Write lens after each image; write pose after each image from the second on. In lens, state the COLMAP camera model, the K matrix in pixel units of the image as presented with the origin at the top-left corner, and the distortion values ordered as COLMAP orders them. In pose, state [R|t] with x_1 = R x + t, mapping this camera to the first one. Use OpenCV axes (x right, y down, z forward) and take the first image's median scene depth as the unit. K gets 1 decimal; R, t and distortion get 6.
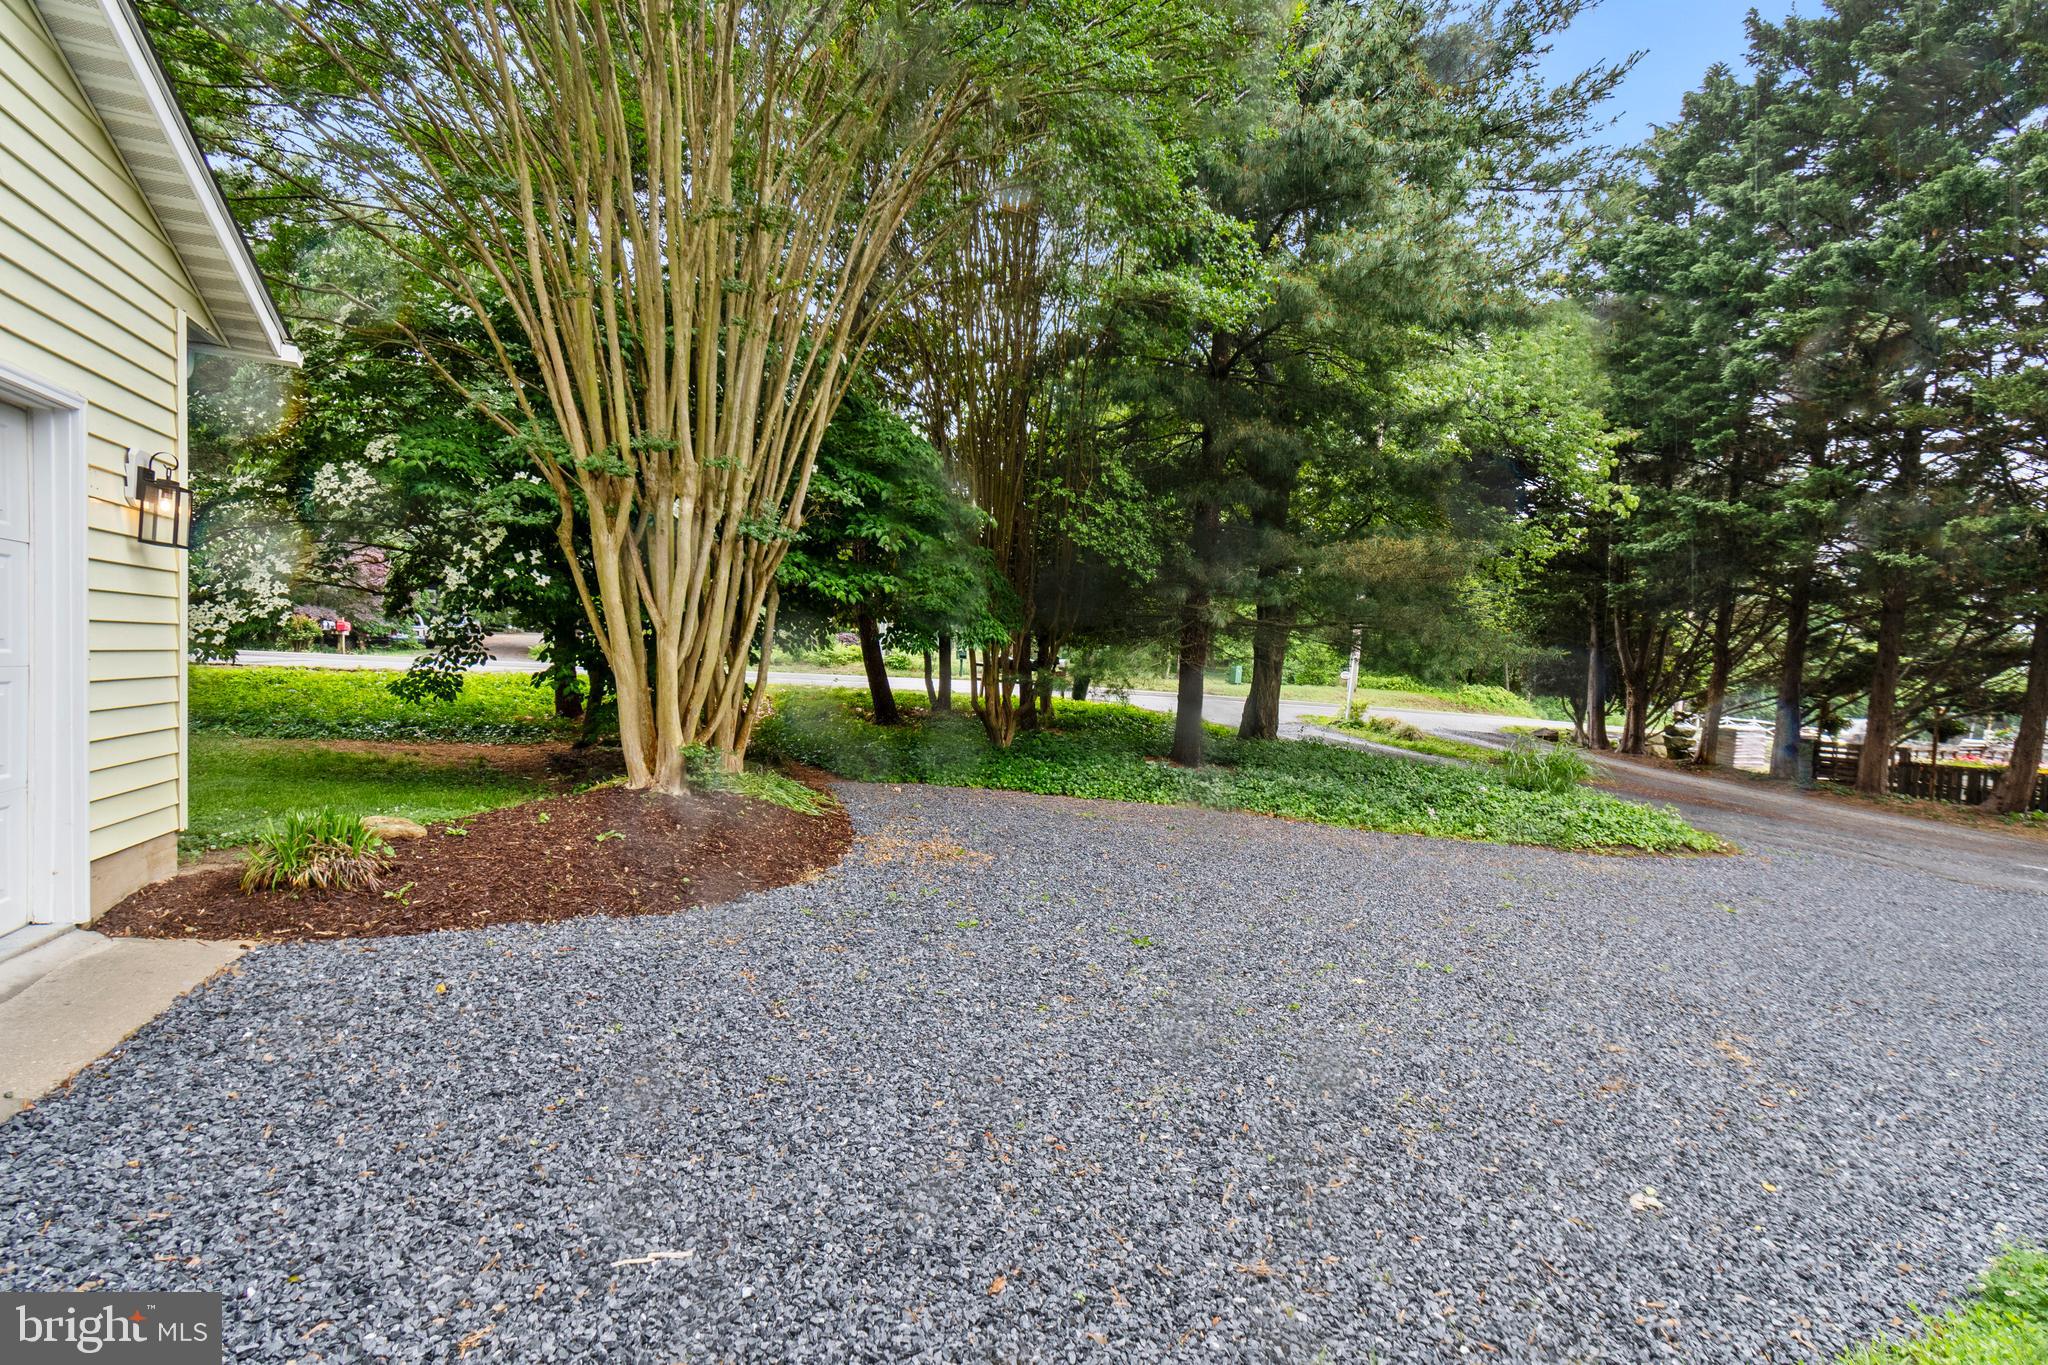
lens RADIAL K [[872.9, 0, 1024.0], [0, 872.9, 682.5], [0, 0, 1]] dist [0.001772, 0.000216]
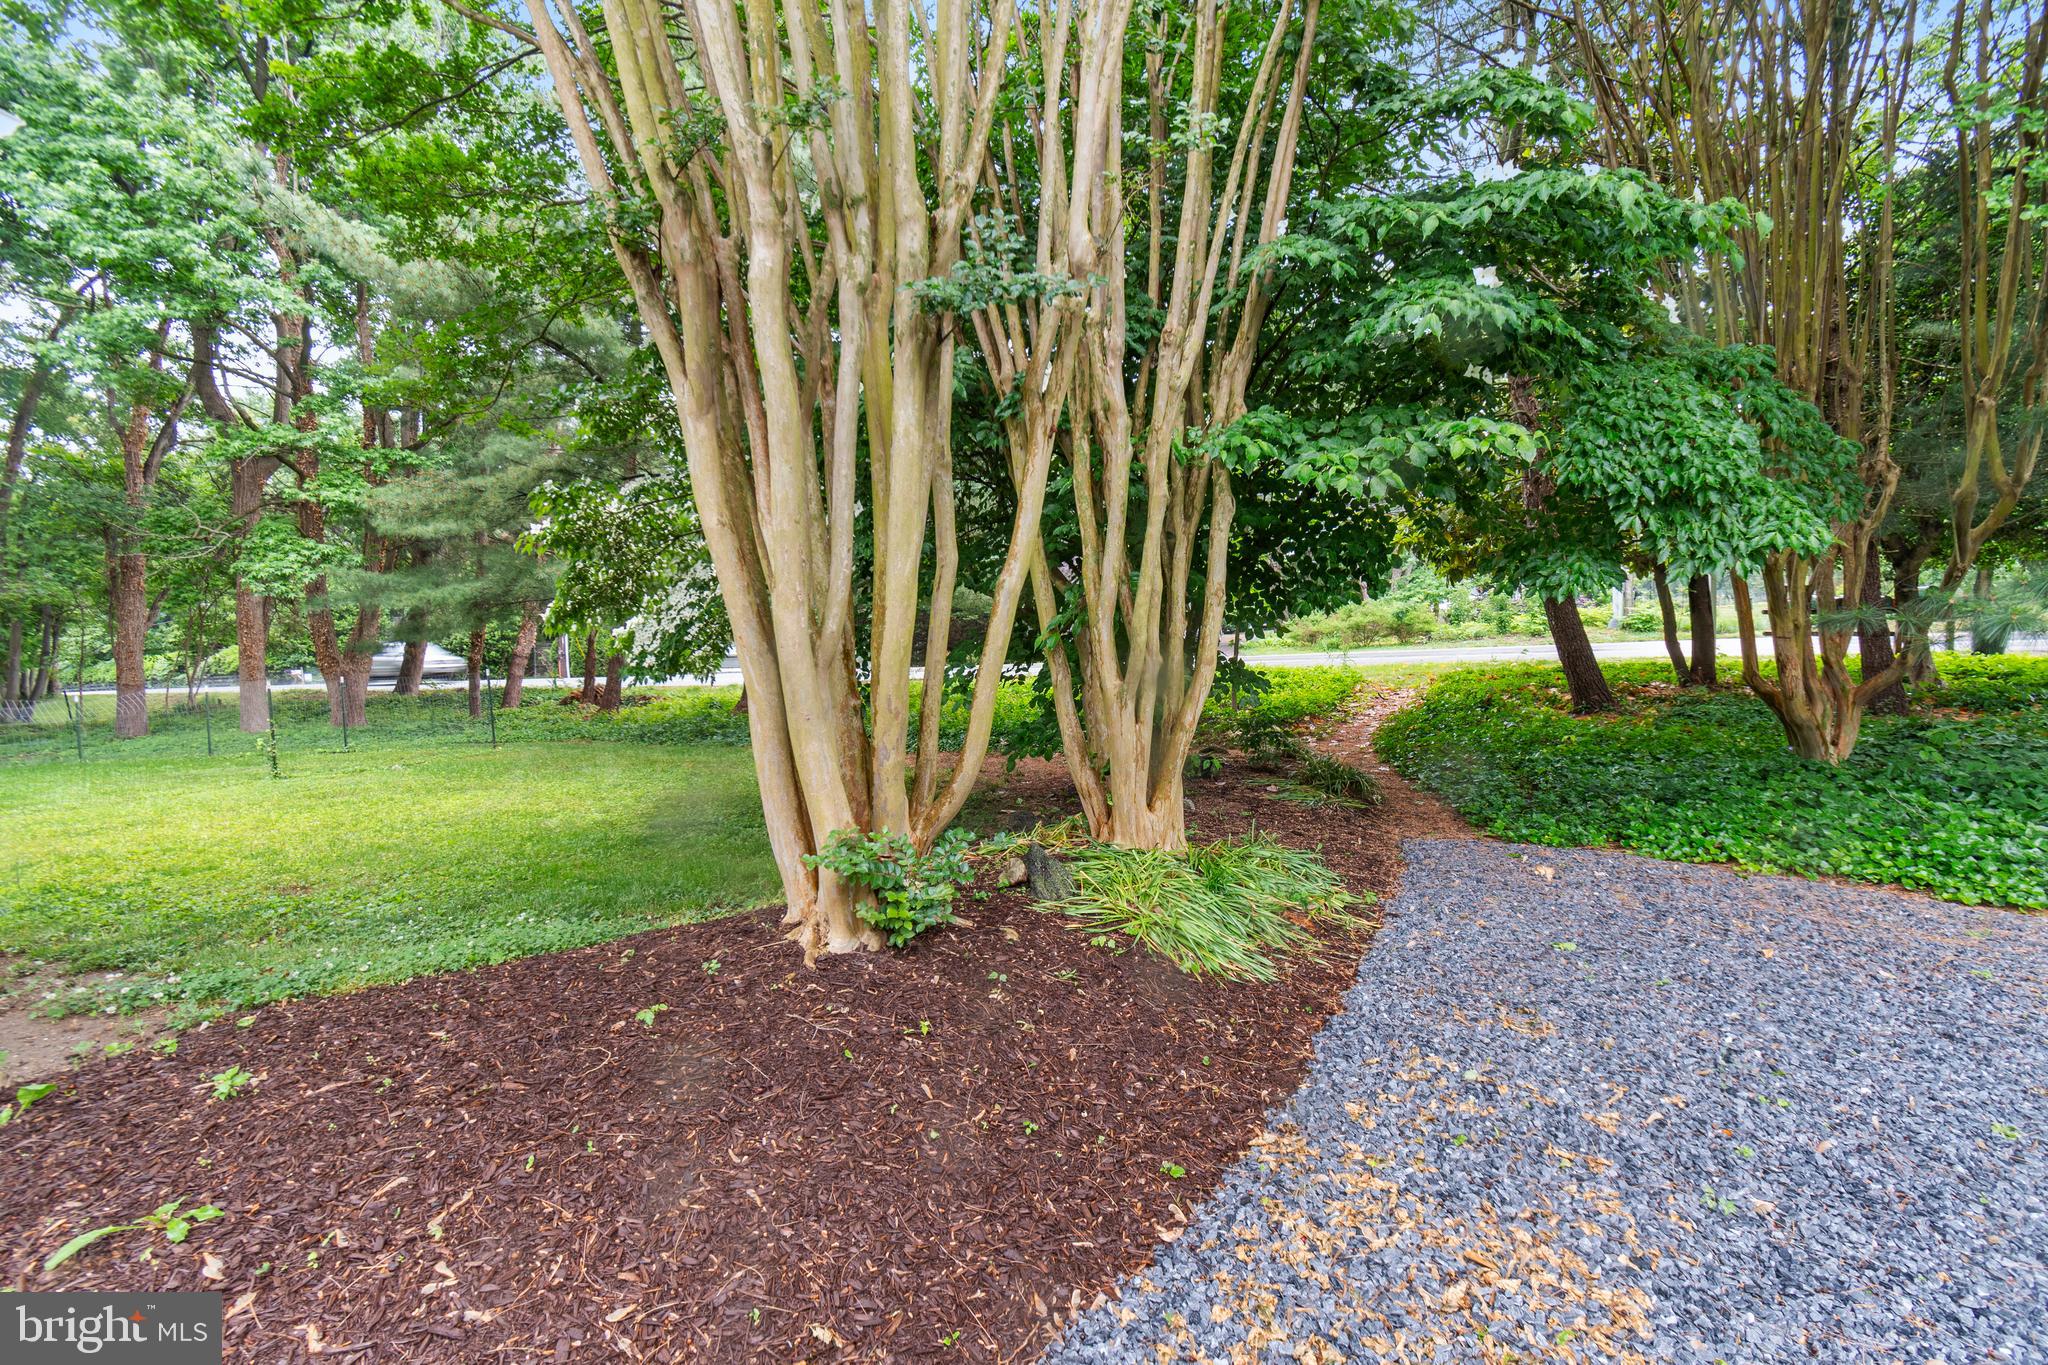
lens RADIAL K [[872.9, 0, 1024.0], [0, 872.9, 682.5], [0, 0, 1]] dist [0.001772, 0.000216]
pose [[0.720008, -0.047236, -0.692356, -0.005092], [0.061911, 0.998075, -0.003710, 0.000324], [0.691198, -0.040193, 0.721547, 0.209634]]
